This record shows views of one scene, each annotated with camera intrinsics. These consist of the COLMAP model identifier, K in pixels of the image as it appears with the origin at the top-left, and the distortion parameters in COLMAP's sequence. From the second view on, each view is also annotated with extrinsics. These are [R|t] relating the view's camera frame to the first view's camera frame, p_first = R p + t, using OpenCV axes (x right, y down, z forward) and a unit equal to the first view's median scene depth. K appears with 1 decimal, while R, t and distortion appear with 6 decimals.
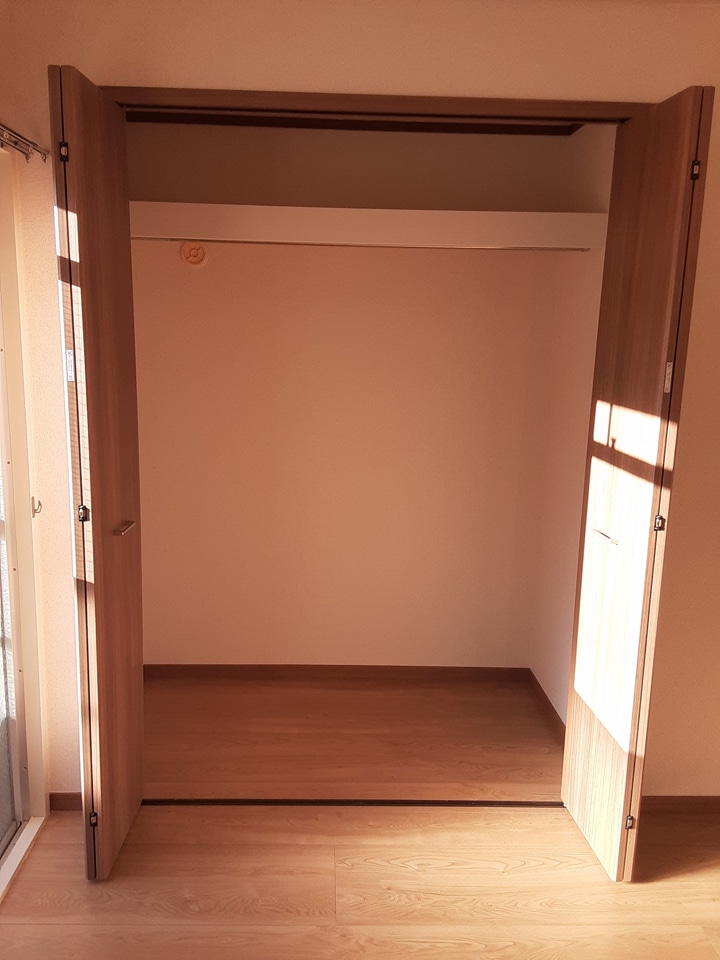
lens RADIAL K [[772.9, 0, 360.0], [0, 772.9, 480.0], [0, 0, 1]] dist [0.011558, -0.003769]
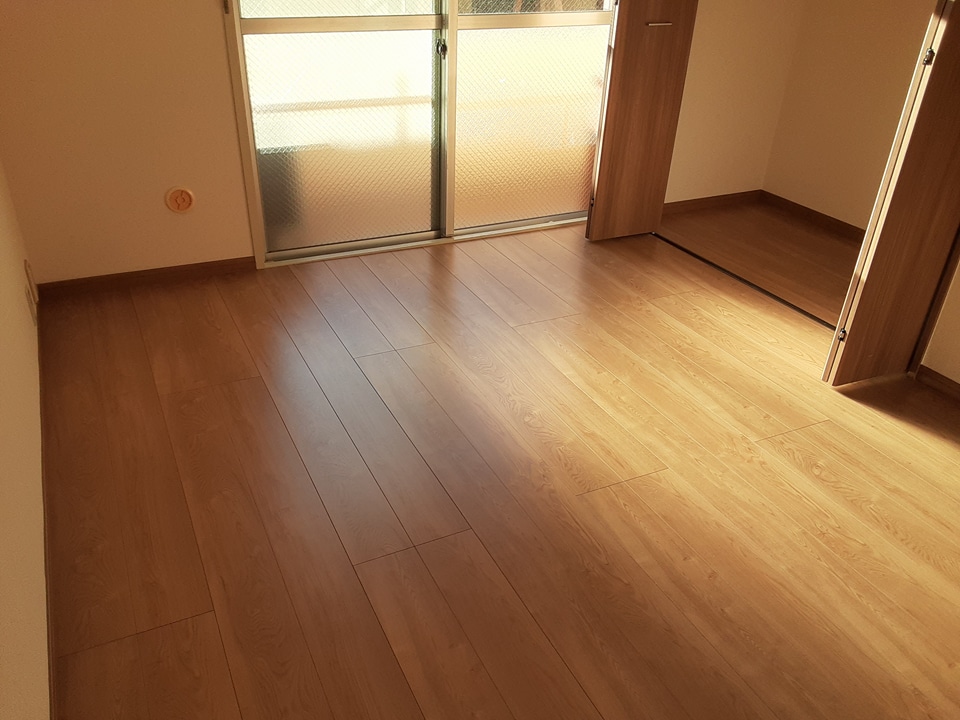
lens RADIAL K [[772.9, 0, 480.0], [0, 772.9, 360.0], [0, 0, 1]] dist [0.011558, -0.003769]
pose [[0.436835, 0.448982, -0.779481, 0.991495], [-0.201648, 0.893355, 0.401566, 0.109051], [0.876649, -0.018237, 0.480785, -0.044266]]
